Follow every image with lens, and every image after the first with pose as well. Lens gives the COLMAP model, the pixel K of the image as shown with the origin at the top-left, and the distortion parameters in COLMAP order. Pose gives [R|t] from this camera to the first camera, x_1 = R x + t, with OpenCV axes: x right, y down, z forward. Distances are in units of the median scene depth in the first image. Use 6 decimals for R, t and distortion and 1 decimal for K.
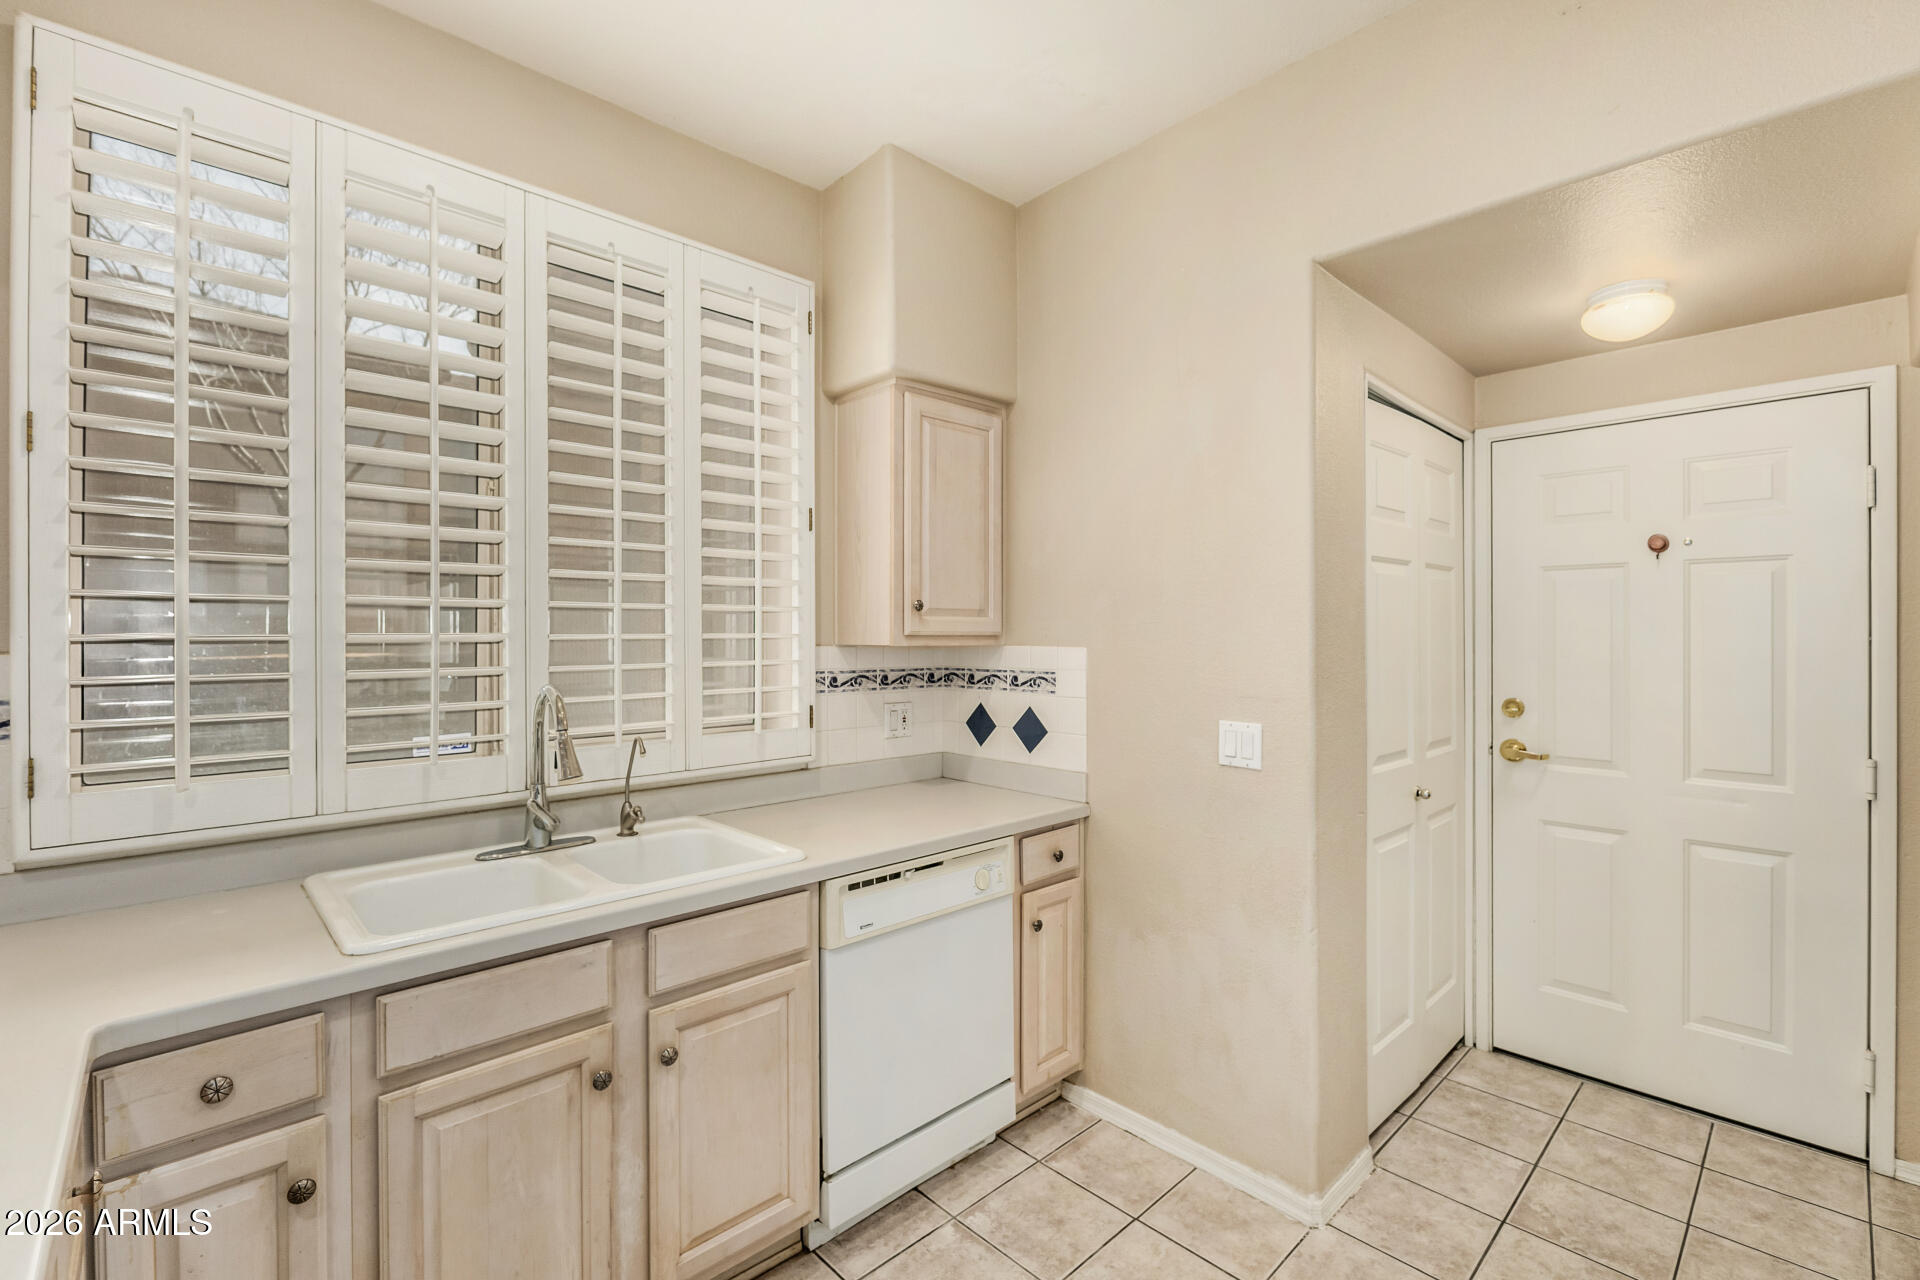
lens RADIAL K [[836.4, 0, 964.5], [0, 836.4, 637.7], [0, 0, 1]] dist [0.006443, -0.003729]
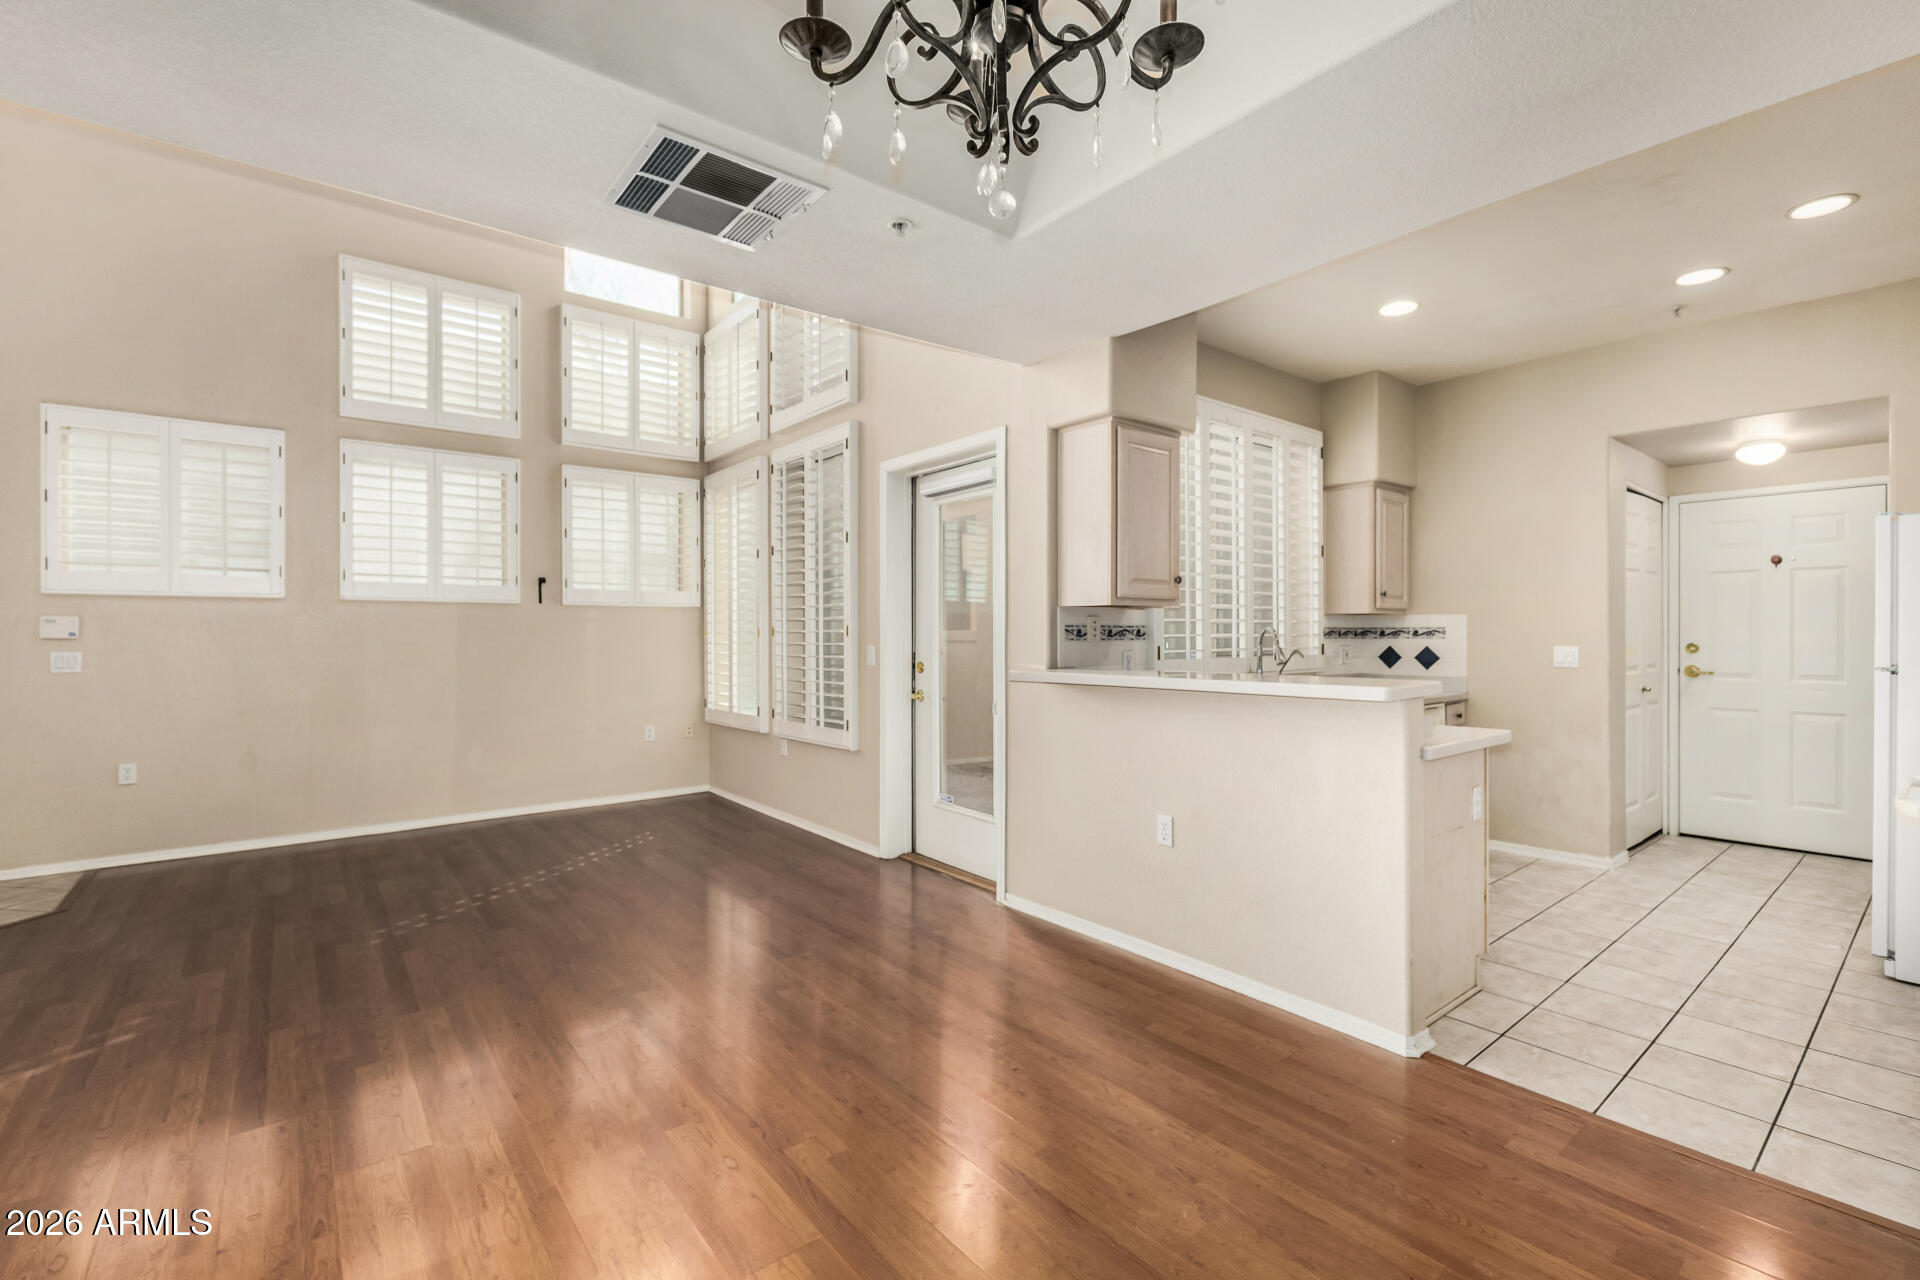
lens RADIAL K [[836.4, 0, 962.4], [0, 836.4, 640.3], [0, 0, 1]] dist [0.006443, -0.003729]
pose [[0.996802, -0.000989, -0.079910, -0.871774], [0.001376, 0.999988, 0.004789, 0.060750], [0.079904, -0.004884, 0.996791, -1.056876]]
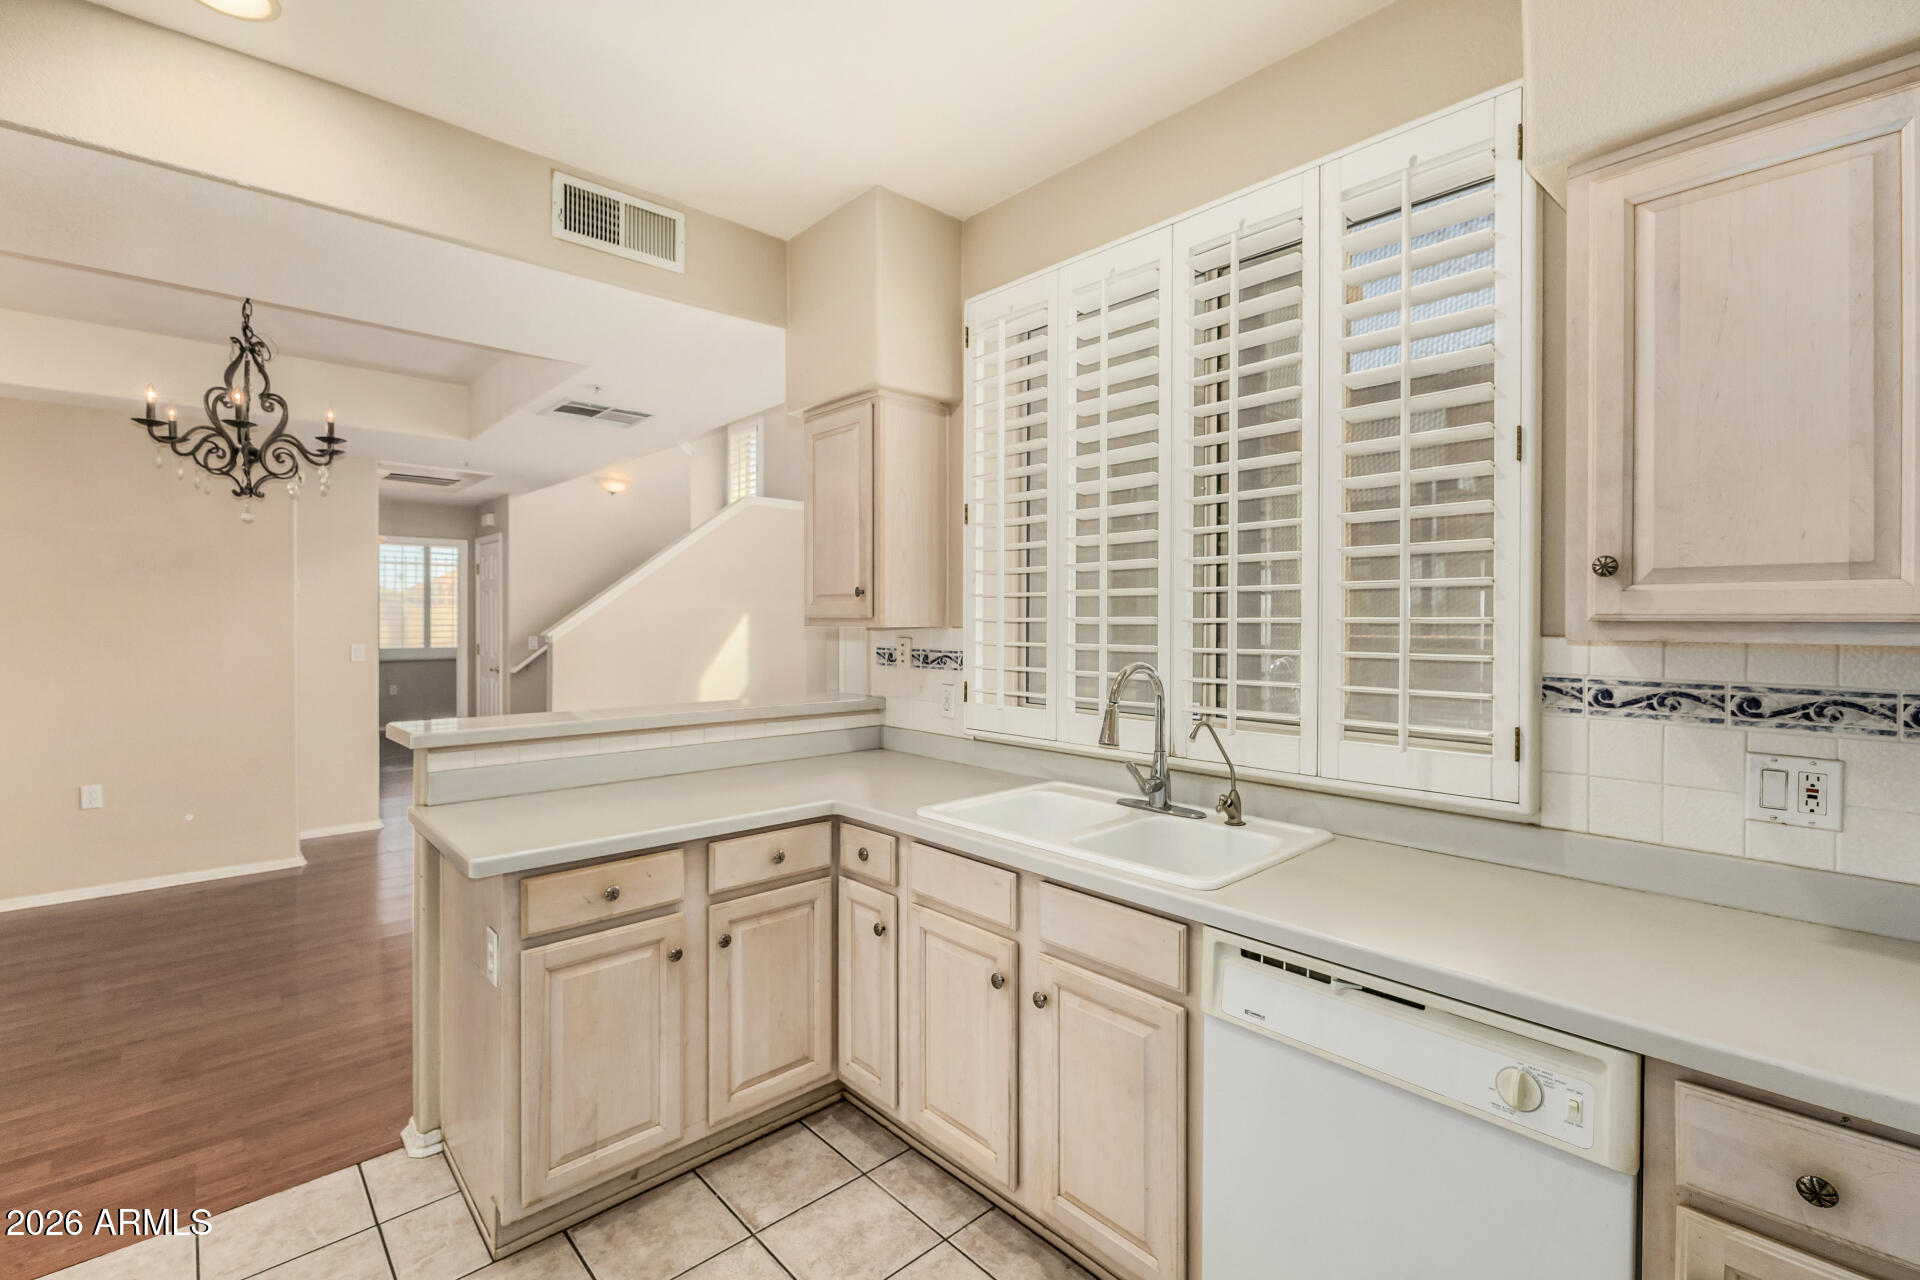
lens RADIAL K [[836.4, 0, 967.6], [0, 836.4, 628.5], [0, 0, 1]] dist [0.006443, -0.003729]
pose [[-0.006574, 0.013580, -0.999886, 0.450237], [-0.003602, 0.999901, 0.013604, -0.003418], [0.999972, 0.003691, -0.006524, 0.547089]]
